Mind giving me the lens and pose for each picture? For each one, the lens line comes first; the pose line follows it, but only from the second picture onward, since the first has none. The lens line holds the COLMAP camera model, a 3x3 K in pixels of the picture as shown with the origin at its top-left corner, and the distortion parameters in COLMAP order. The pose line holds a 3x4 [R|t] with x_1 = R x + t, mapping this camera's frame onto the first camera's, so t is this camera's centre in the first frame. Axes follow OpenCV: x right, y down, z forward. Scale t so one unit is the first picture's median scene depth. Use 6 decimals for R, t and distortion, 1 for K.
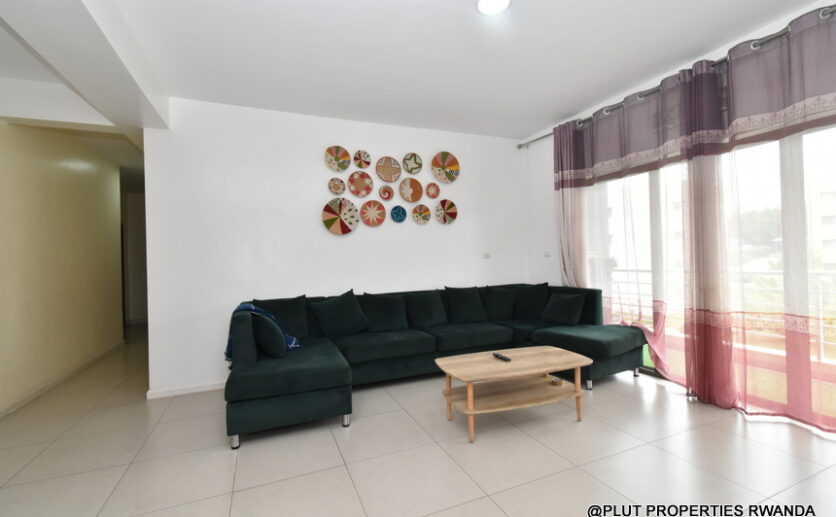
lens RADIAL K [[369.8, 0, 418.0], [0, 369.8, 258.5], [0, 0, 1]] dist [0.001939, 0.000091]
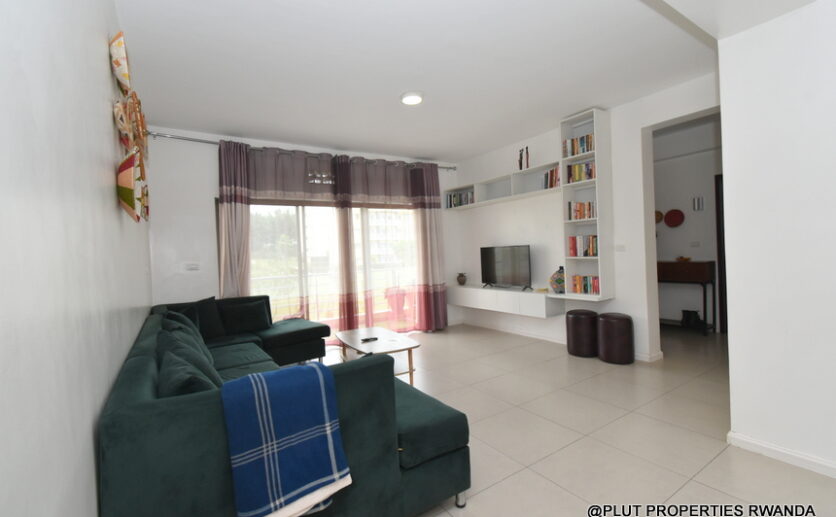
lens RADIAL K [[369.8, 0, 418.0], [0, 369.8, 258.5], [0, 0, 1]] dist [0.001939, 0.000091]
pose [[-0.186633, 0.015669, 0.982305, -0.762942], [0.040200, 0.999157, -0.008300, -0.003121], [-0.981607, 0.037940, -0.187105, 0.730489]]
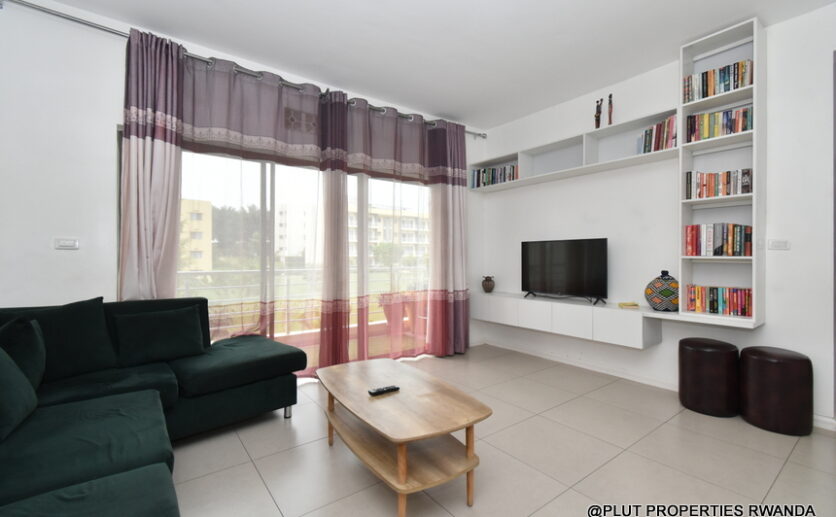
lens RADIAL K [[369.8, 0, 418.0], [0, 369.8, 258.5], [0, 0, 1]] dist [0.001939, 0.000091]
pose [[-0.248025, 0.020290, 0.968541, -0.322955], [-0.001496, 0.999771, -0.021327, 0.022274], [-0.968753, -0.006739, -0.247938, 0.761747]]
